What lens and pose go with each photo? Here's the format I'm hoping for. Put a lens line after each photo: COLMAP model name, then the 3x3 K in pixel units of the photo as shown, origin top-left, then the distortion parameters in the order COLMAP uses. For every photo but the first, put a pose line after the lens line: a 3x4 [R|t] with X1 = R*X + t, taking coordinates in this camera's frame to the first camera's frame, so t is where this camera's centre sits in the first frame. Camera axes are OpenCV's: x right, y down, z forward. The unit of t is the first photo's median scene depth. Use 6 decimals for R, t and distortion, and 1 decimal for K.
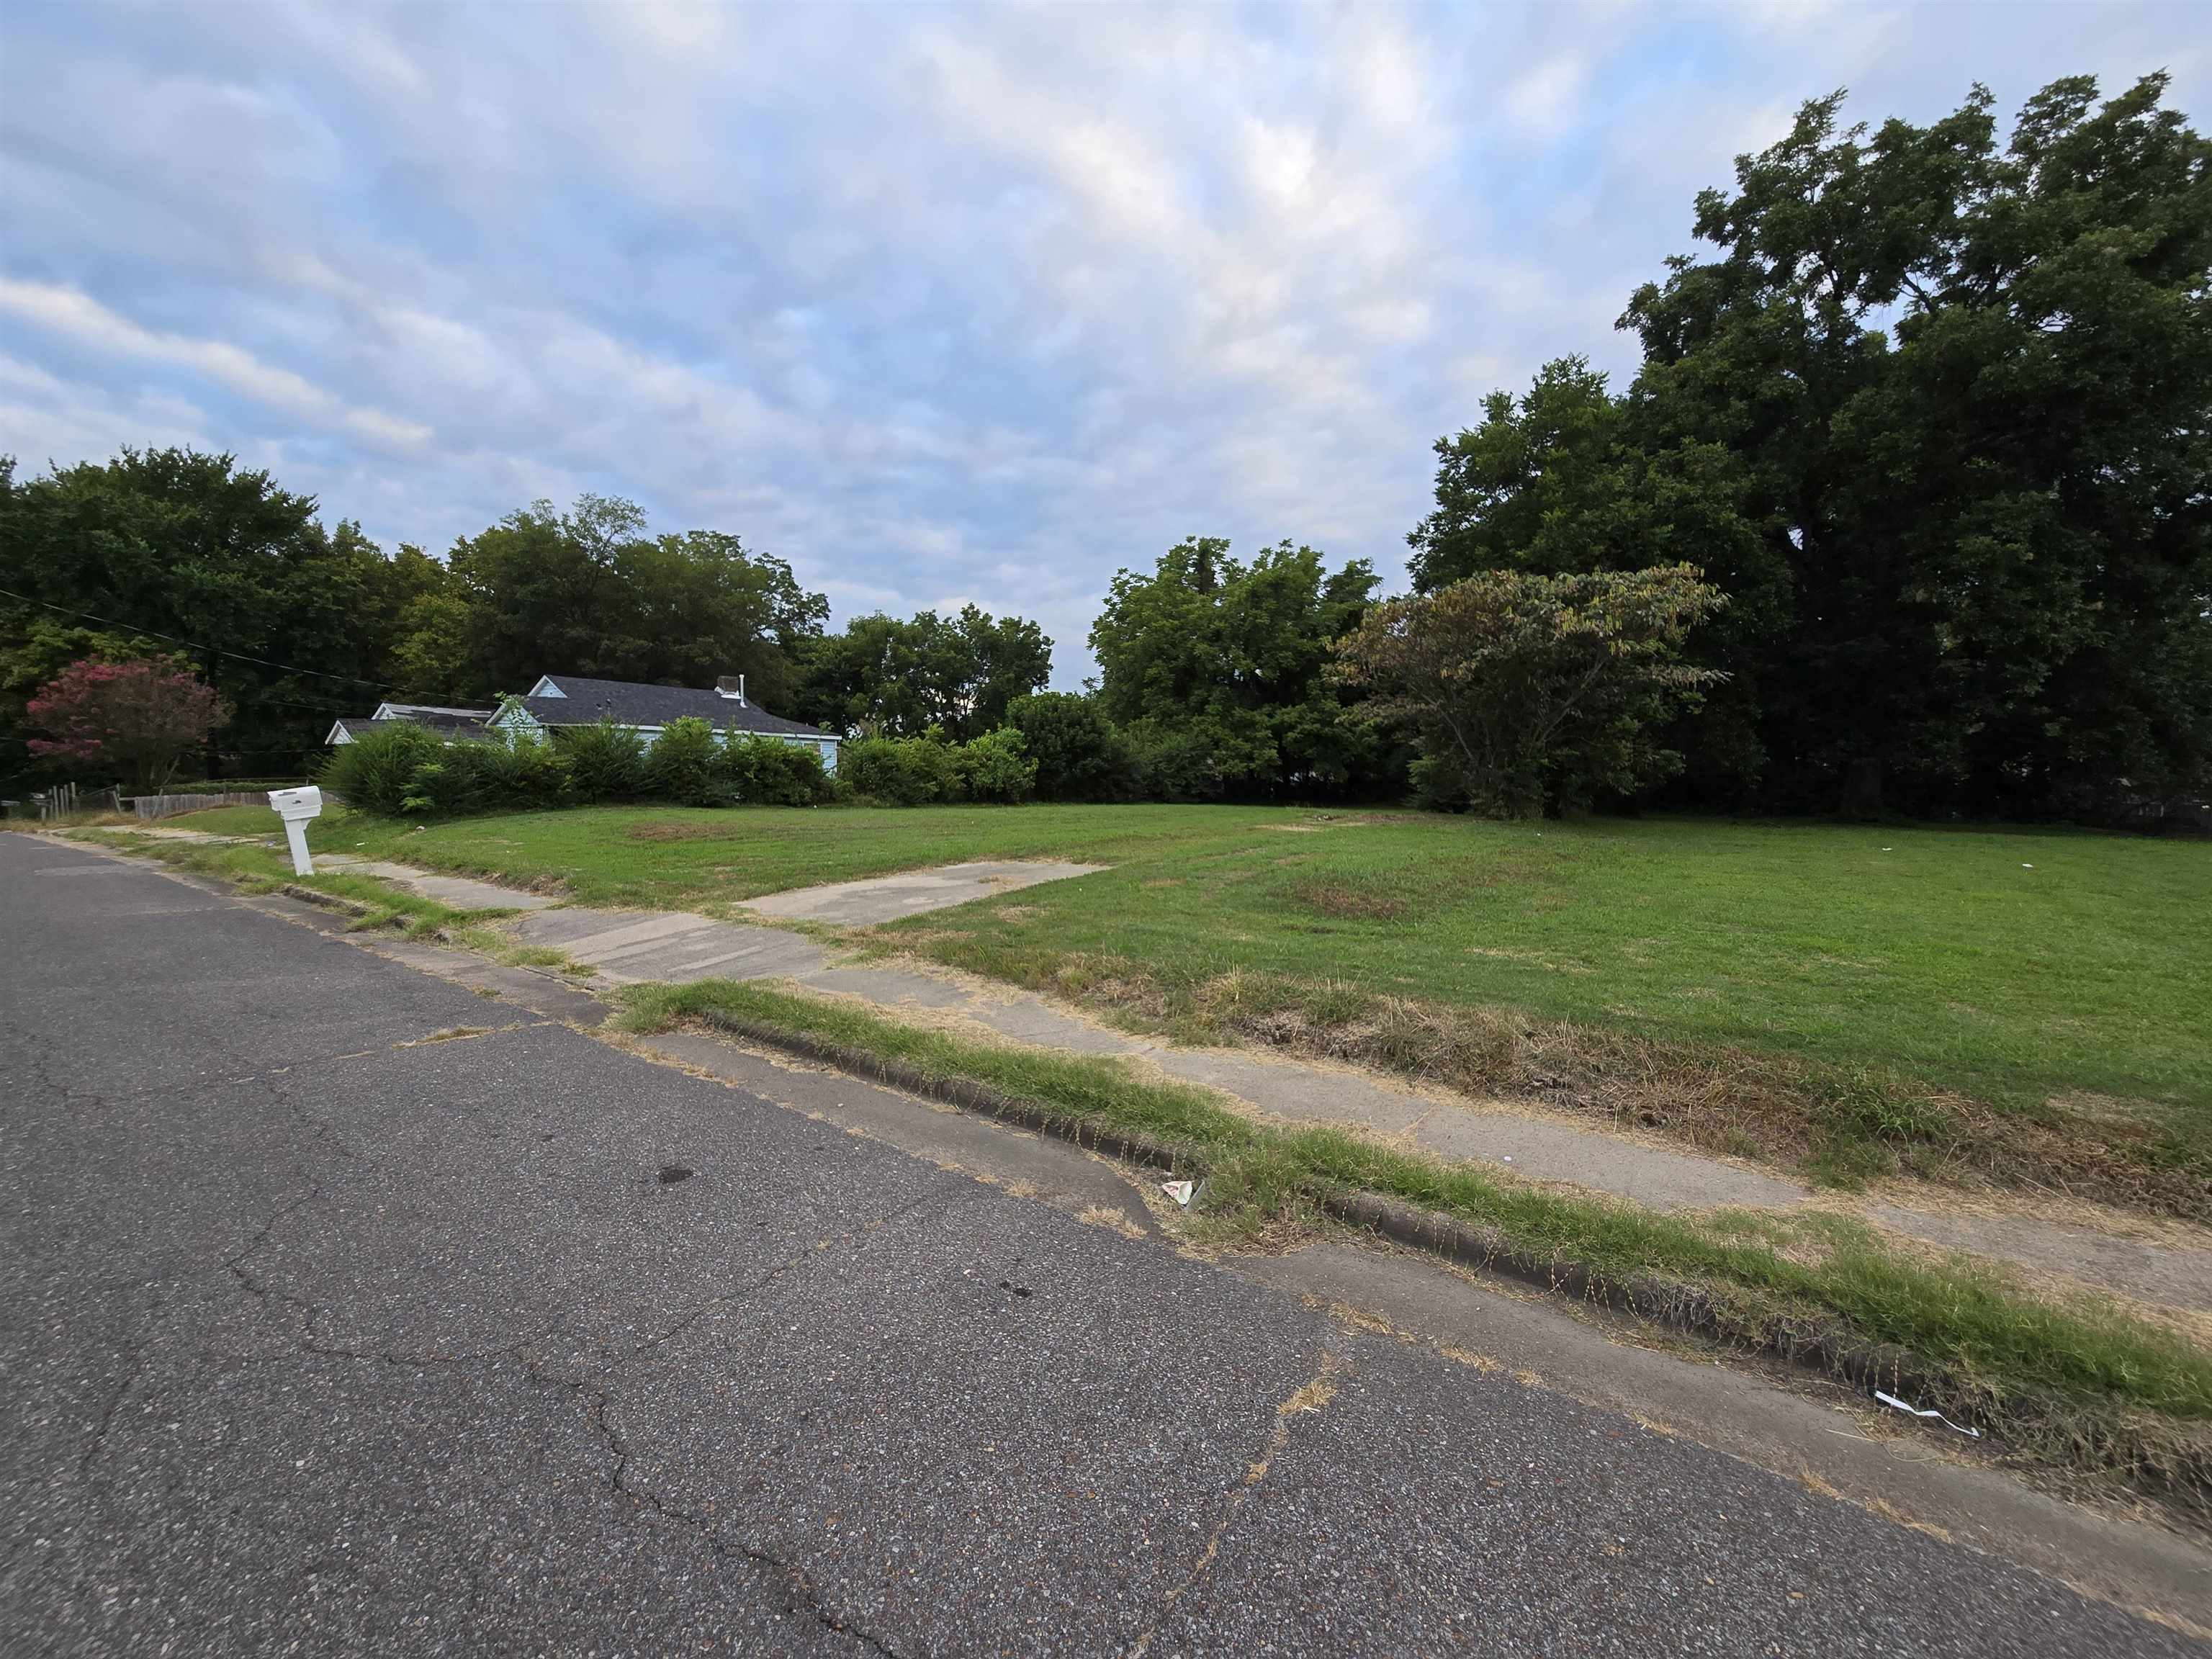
lens RADIAL K [[904.6, 0, 1121.2], [0, 904.6, 827.5], [0, 0, 1]] dist [-0.001074, 0.000566]
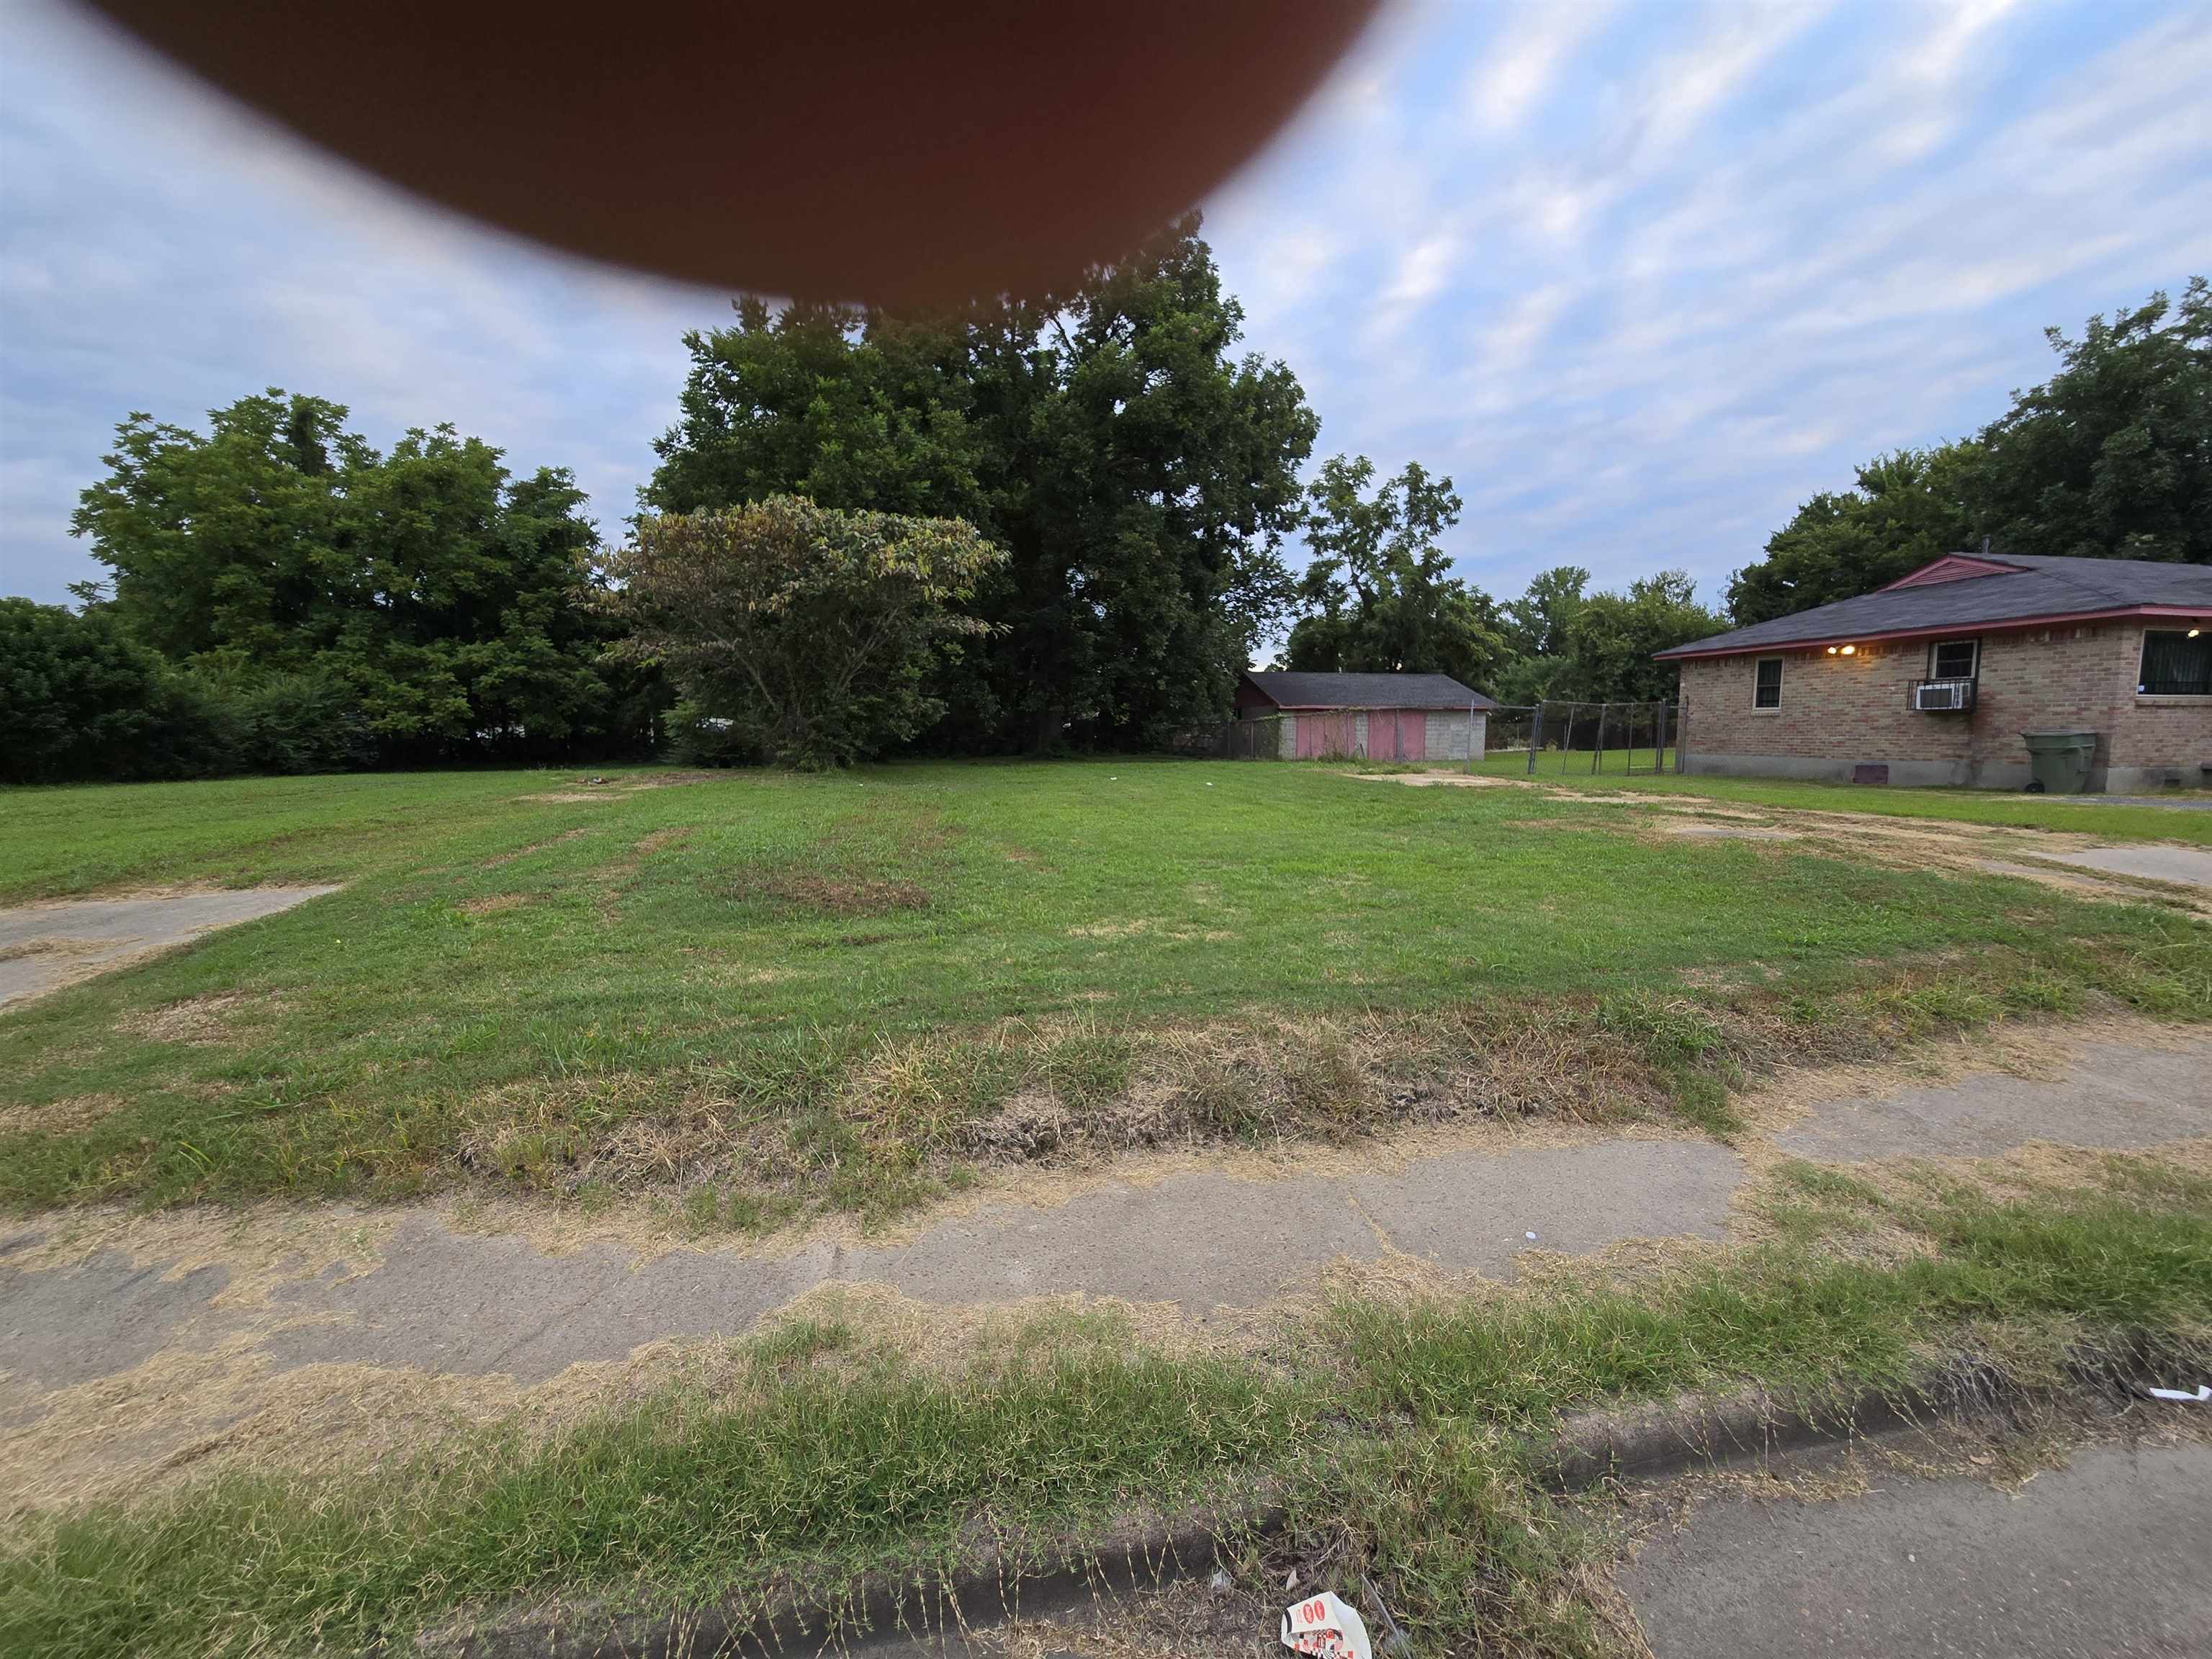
lens RADIAL K [[898.9, 0, 1106.0], [0, 898.9, 829.5], [0, 0, 1]] dist [-0.003047, -0.000454]
pose [[0.679295, -0.101107, 0.726867, -0.057468], [0.061084, 0.994817, 0.081292, -0.006107], [-0.731319, -0.010821, 0.681950, 0.156124]]
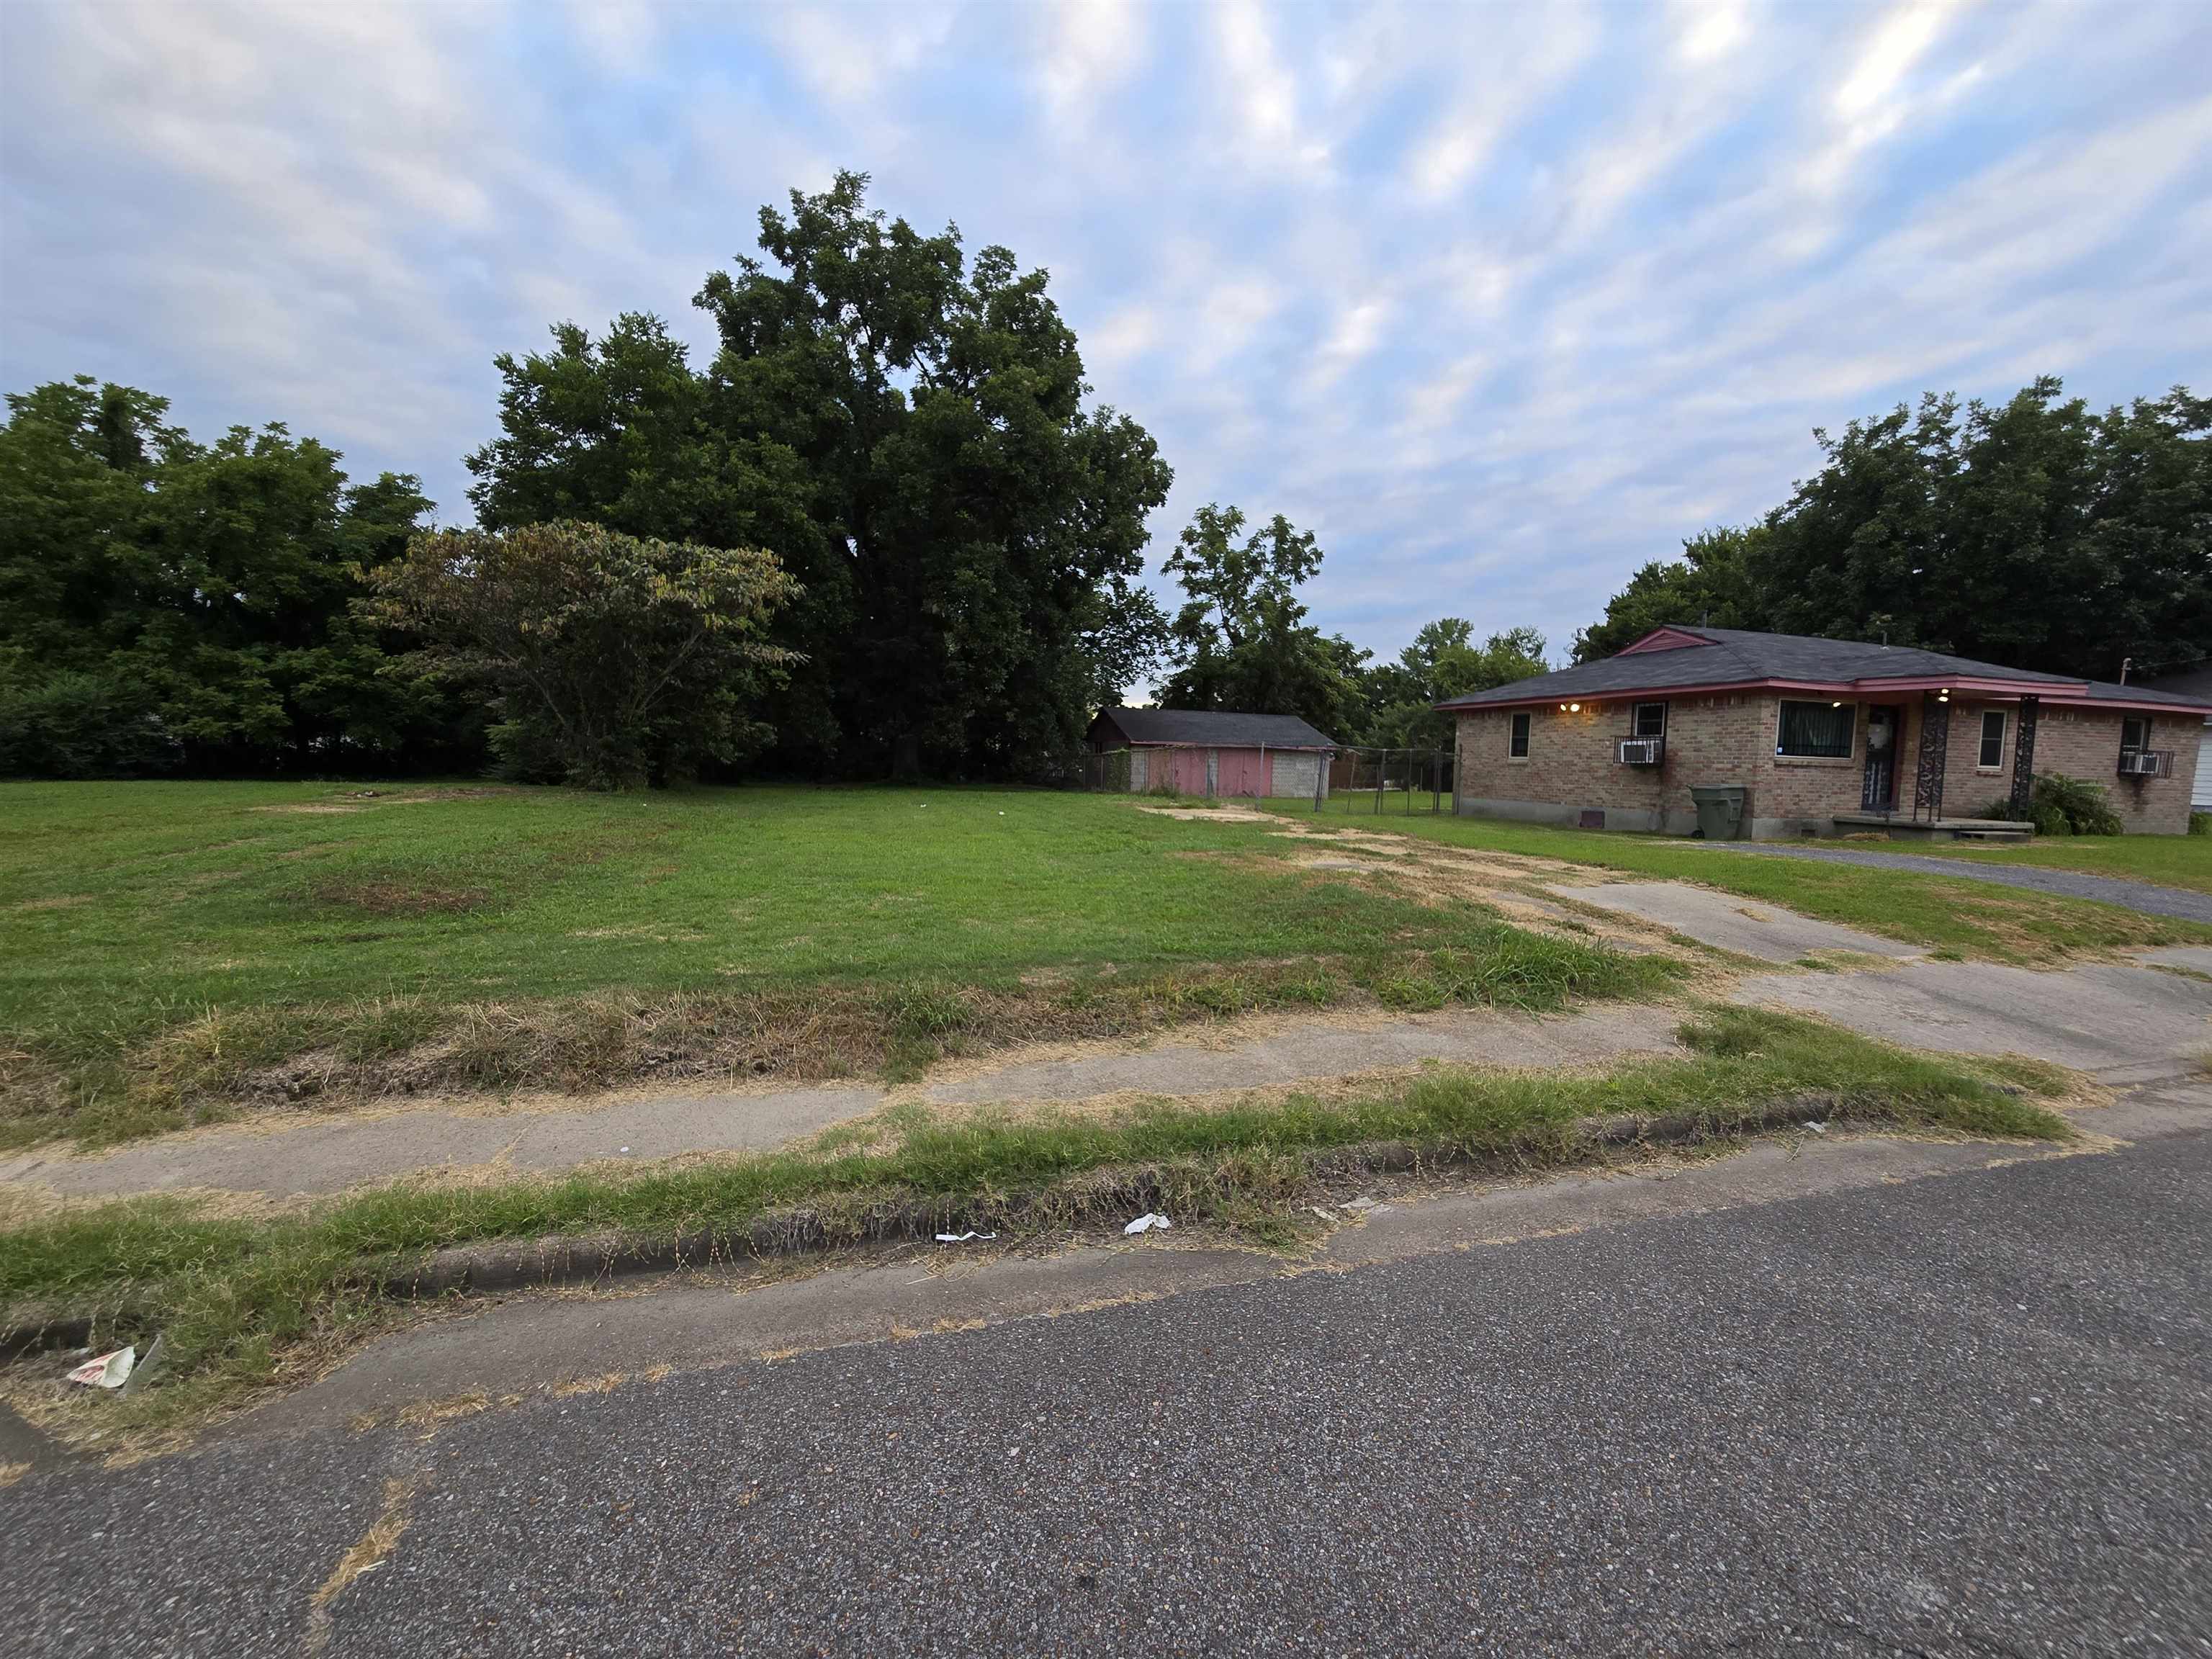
lens RADIAL K [[901.9, 0, 1111.7], [0, 901.9, 829.2], [0, 0, 1]] dist [-0.003826, 0.000257]
pose [[0.613693, -0.060932, 0.787190, 0.004449], [0.032866, 0.998125, 0.051637, 0.000464], [-0.788860, -0.005818, 0.614545, 0.005690]]
